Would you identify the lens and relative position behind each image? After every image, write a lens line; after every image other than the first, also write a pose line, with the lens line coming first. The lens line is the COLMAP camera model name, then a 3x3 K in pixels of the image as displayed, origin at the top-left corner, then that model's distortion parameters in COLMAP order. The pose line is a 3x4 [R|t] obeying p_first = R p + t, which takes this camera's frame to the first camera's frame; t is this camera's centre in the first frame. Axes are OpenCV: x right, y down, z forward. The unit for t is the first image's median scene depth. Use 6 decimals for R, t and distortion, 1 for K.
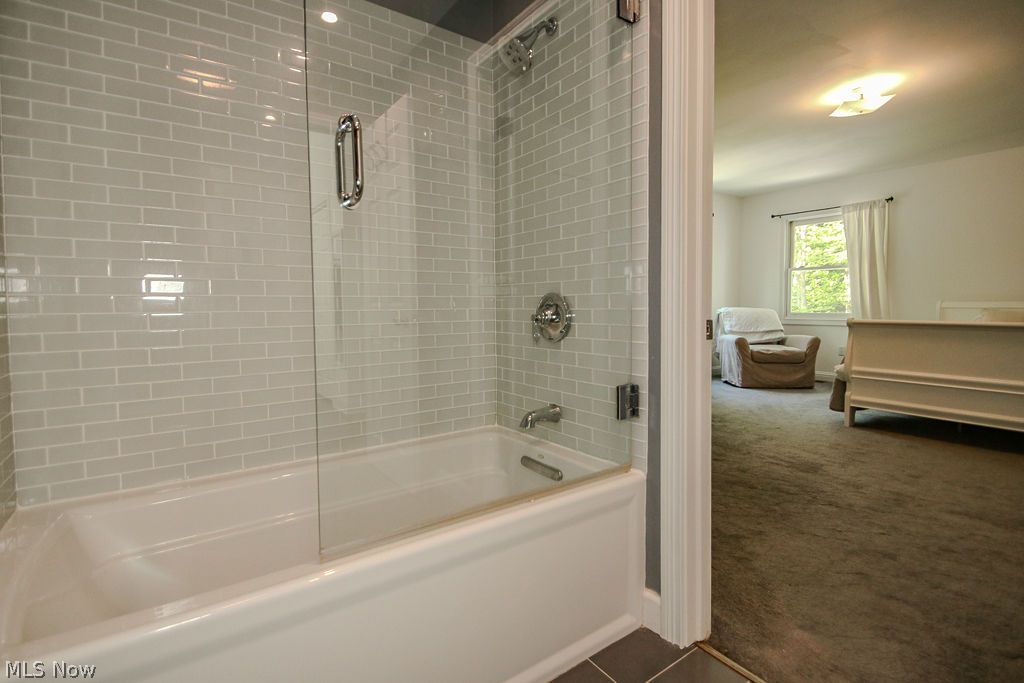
lens RADIAL K [[480.6, 0, 510.5], [0, 480.6, 318.3], [0, 0, 1]] dist [0.001012, -0.000002]
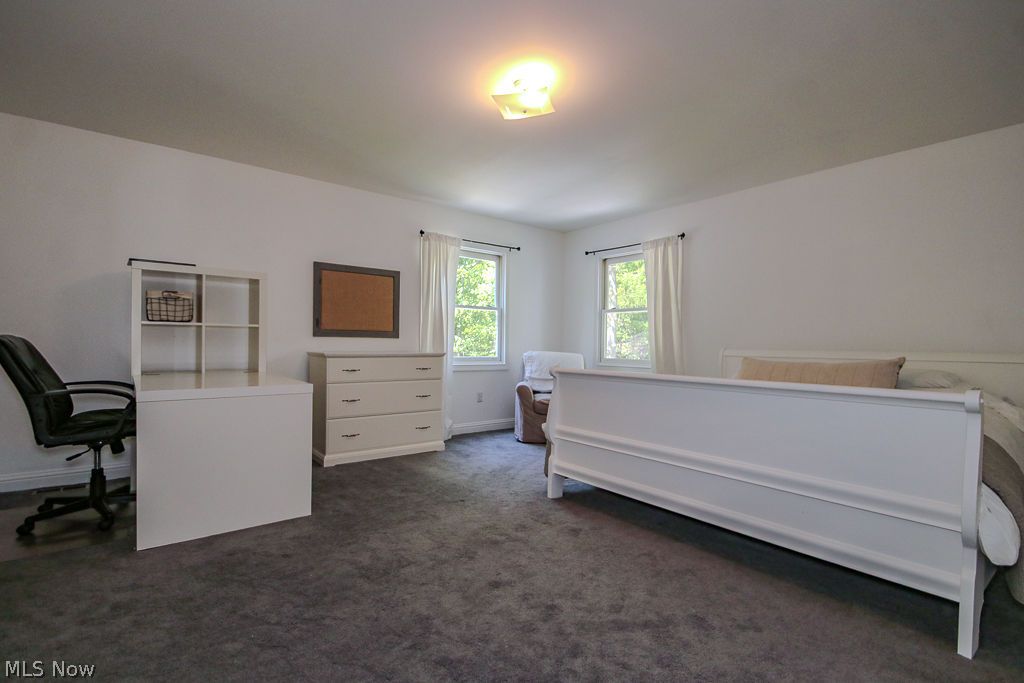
lens RADIAL K [[477.2, 0, 509.3], [0, 477.2, 343.9], [0, 0, 1]] dist [0.002371, -0.000150]
pose [[0.996868, 0.020045, 0.076495, 0.378787], [-0.017615, 0.999322, -0.032319, -0.007430], [-0.077091, 0.030870, 0.996546, 0.123320]]
